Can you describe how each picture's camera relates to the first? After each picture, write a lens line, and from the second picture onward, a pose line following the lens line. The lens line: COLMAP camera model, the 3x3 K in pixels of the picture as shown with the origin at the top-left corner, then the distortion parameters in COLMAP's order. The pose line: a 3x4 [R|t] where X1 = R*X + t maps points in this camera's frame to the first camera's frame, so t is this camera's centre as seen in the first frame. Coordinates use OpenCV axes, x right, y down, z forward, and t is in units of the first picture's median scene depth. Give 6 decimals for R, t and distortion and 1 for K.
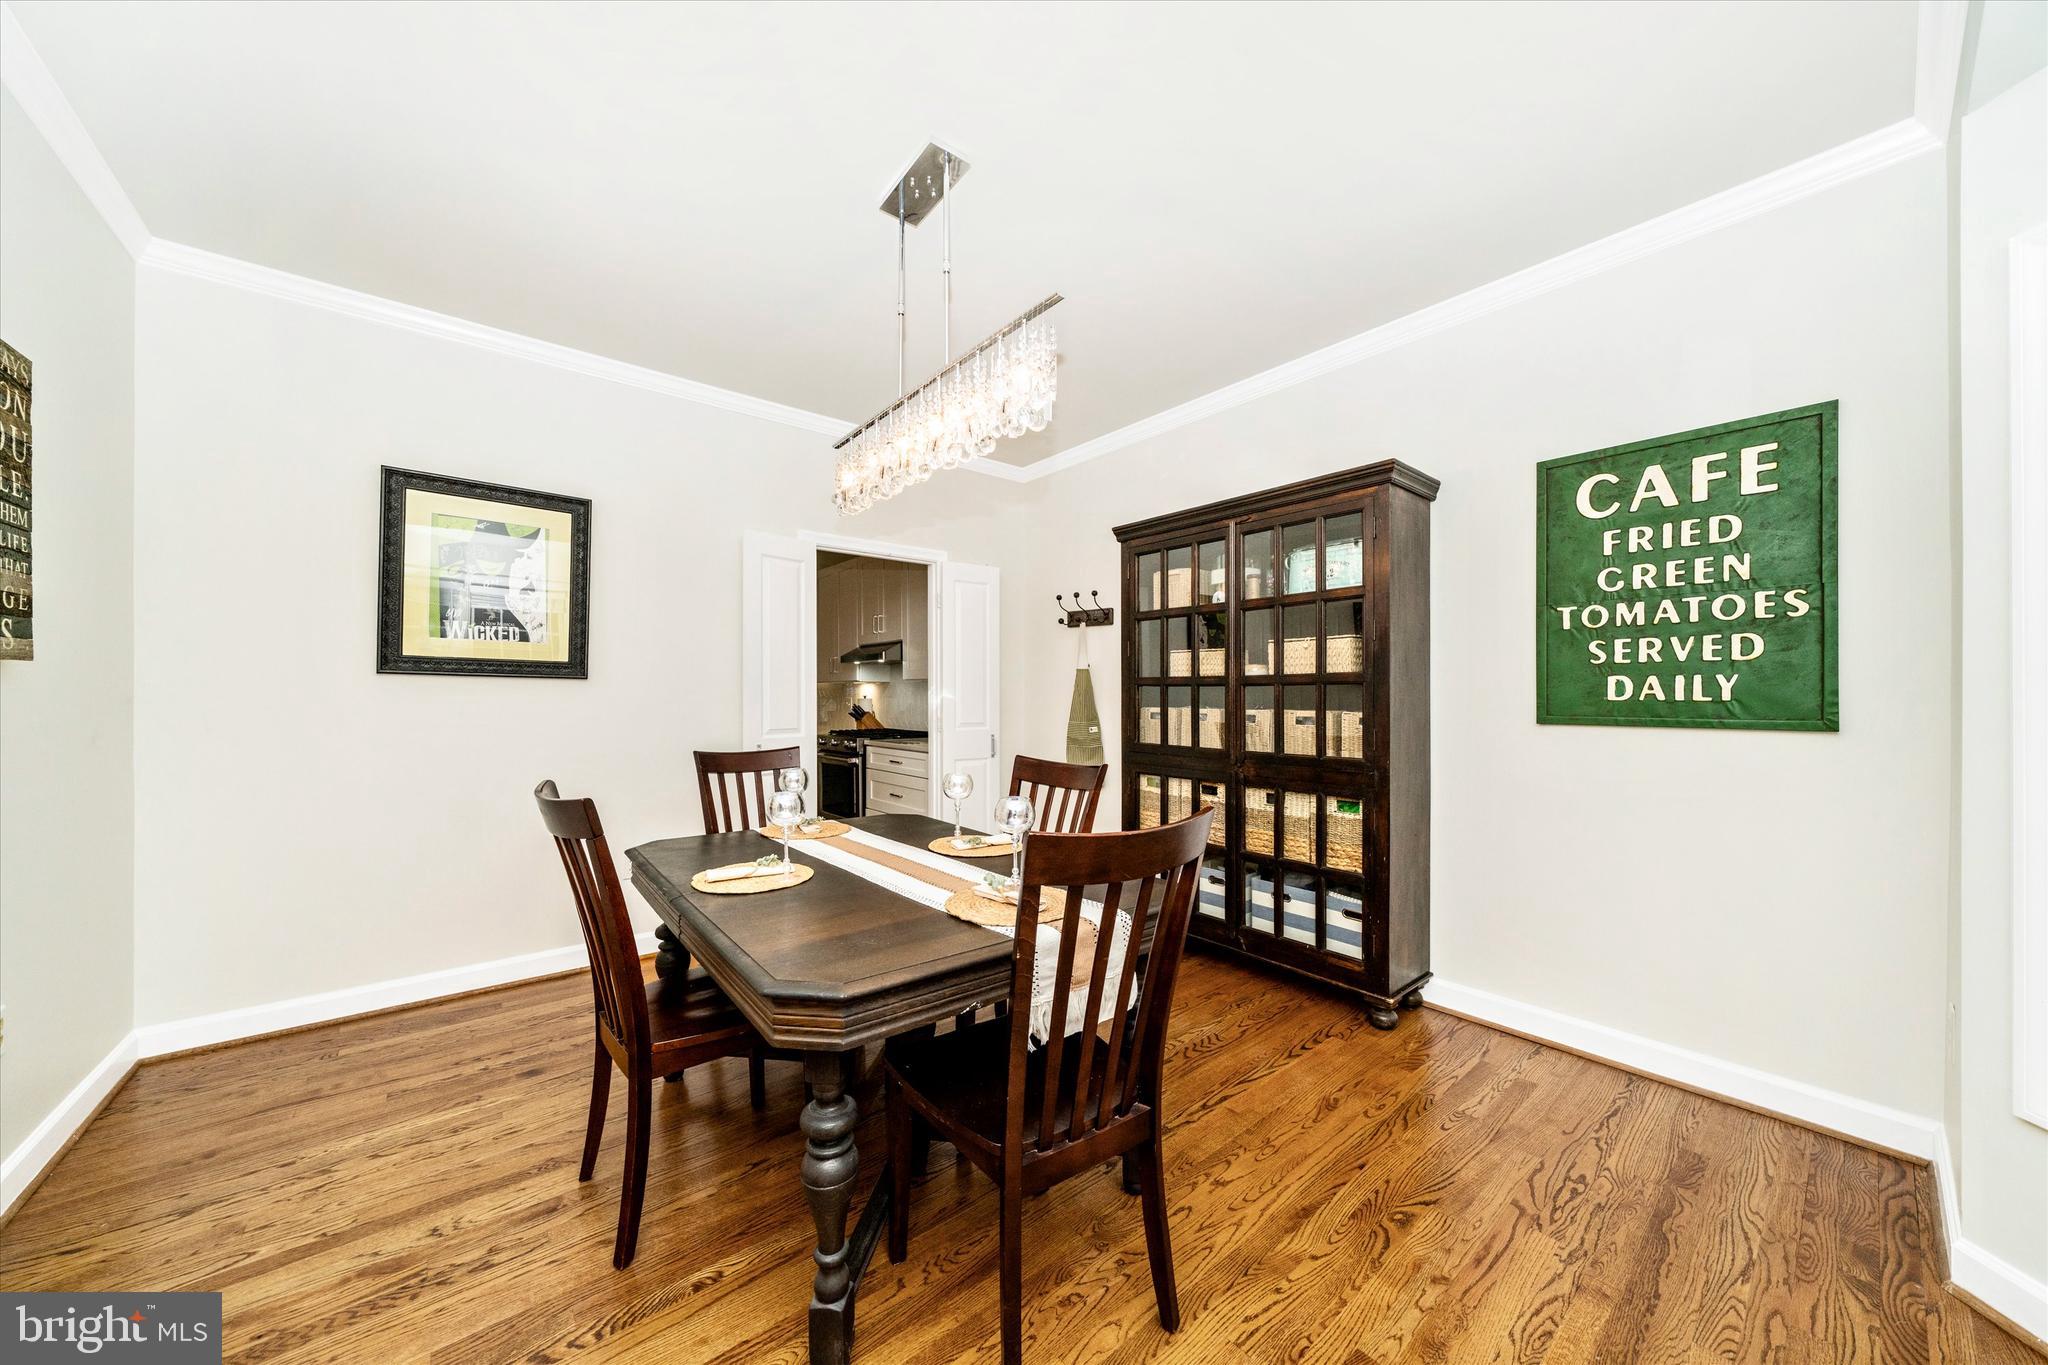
lens RADIAL K [[693.4, 0, 1028.7], [0, 693.4, 695.2], [0, 0, 1]] dist [-0.000370, -0.000145]
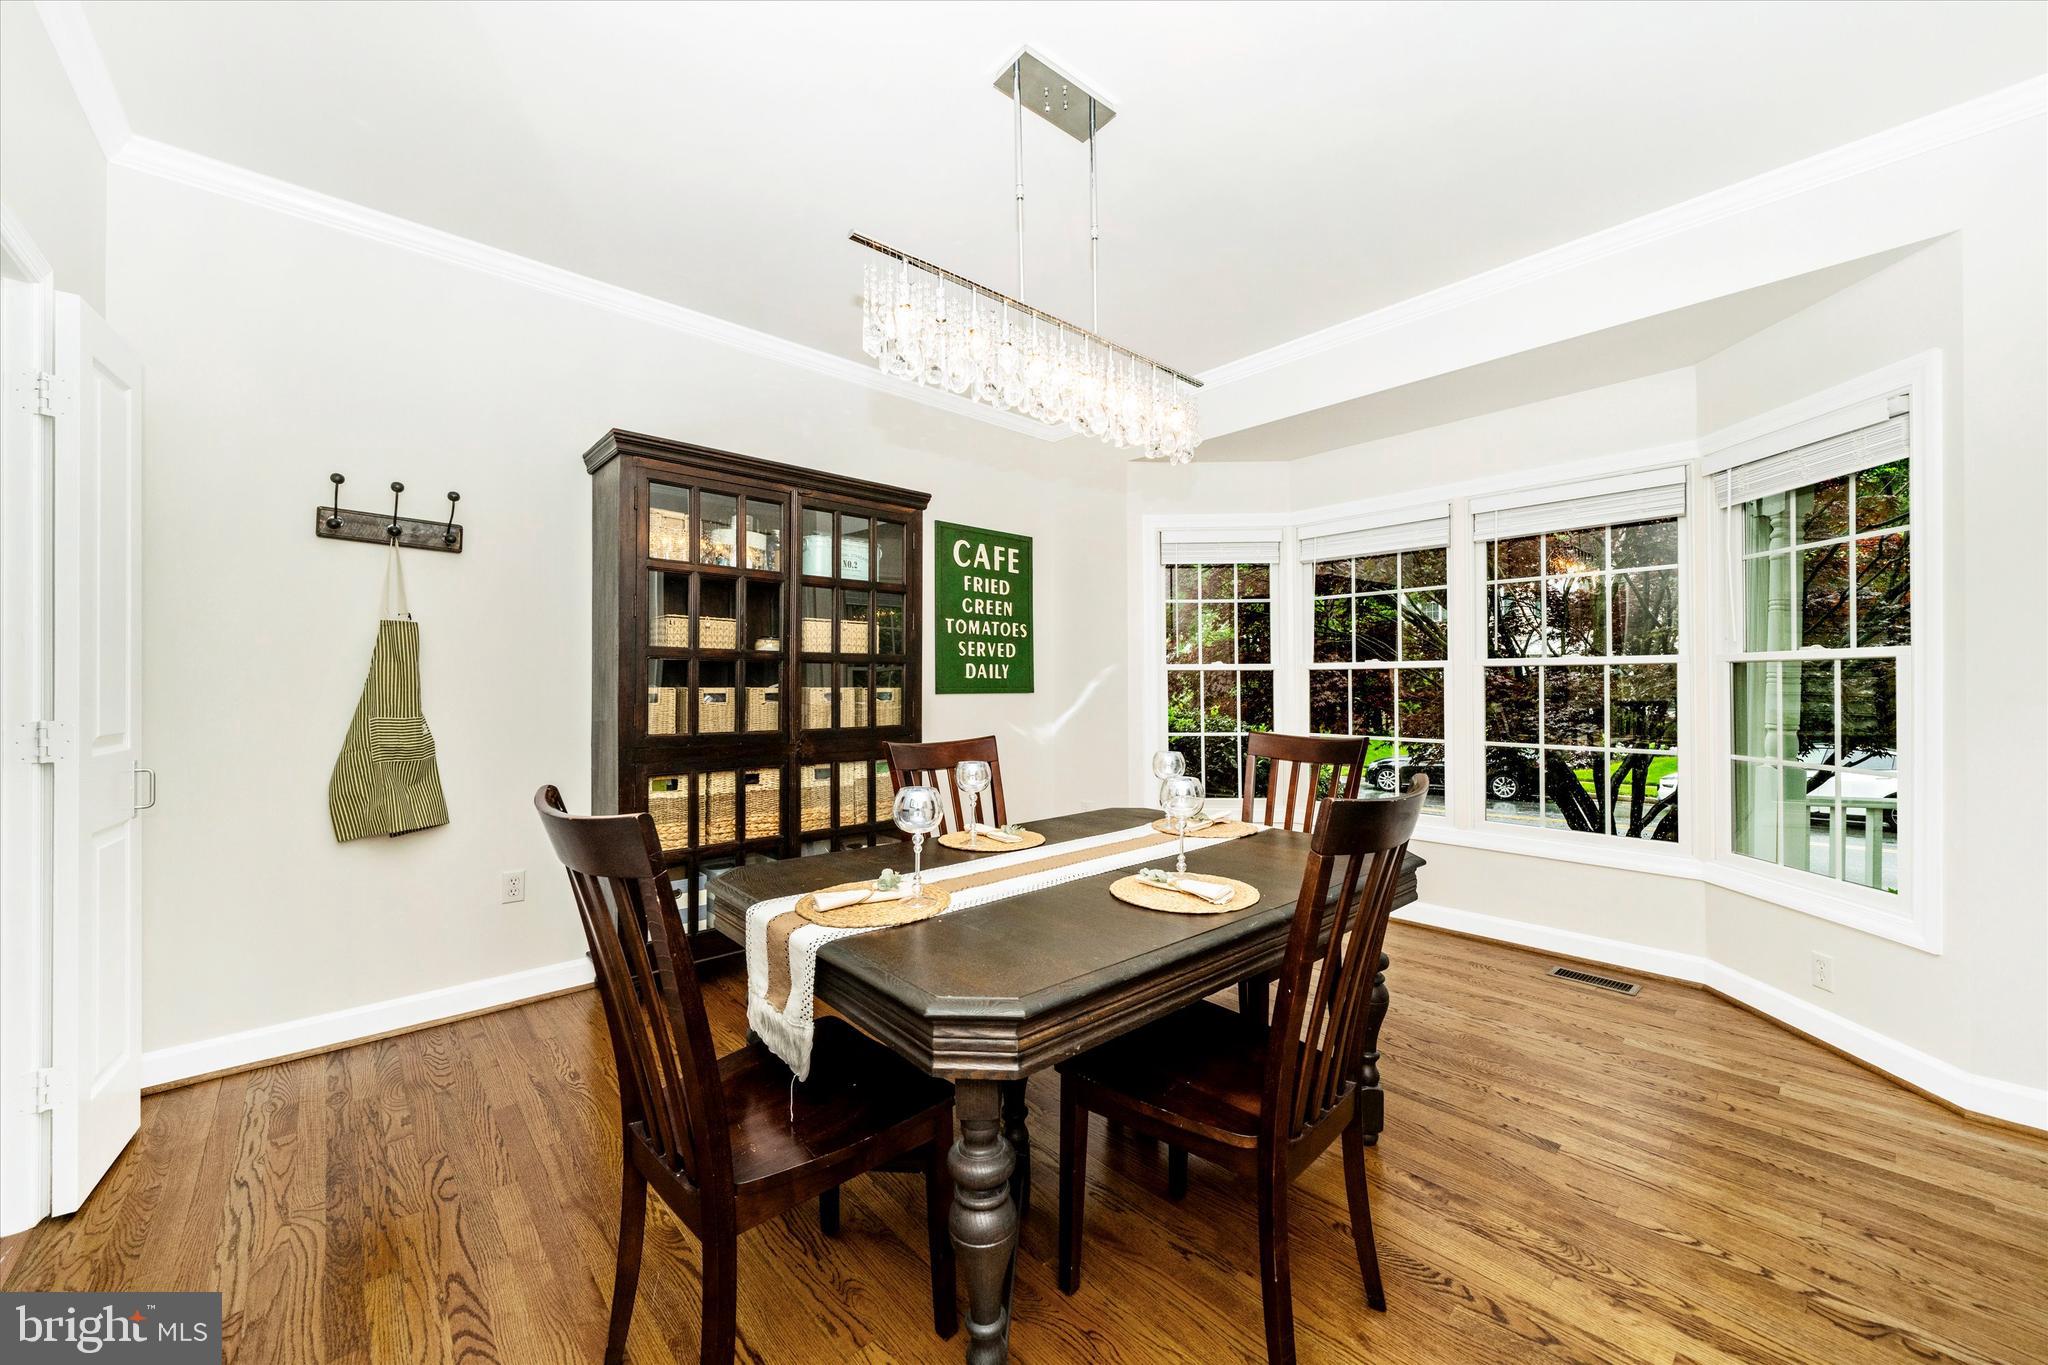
lens RADIAL K [[750.0, 0, 1026.5], [0, 750.0, 670.8], [0, 0, 1]] dist [-0.000766, 0.000000]
pose [[-0.031669, 0.018586, 0.999326, -0.977182], [-0.000003, 0.999827, -0.018595, 0.023467], [-0.999498, -0.000592, -0.031663, 0.939243]]
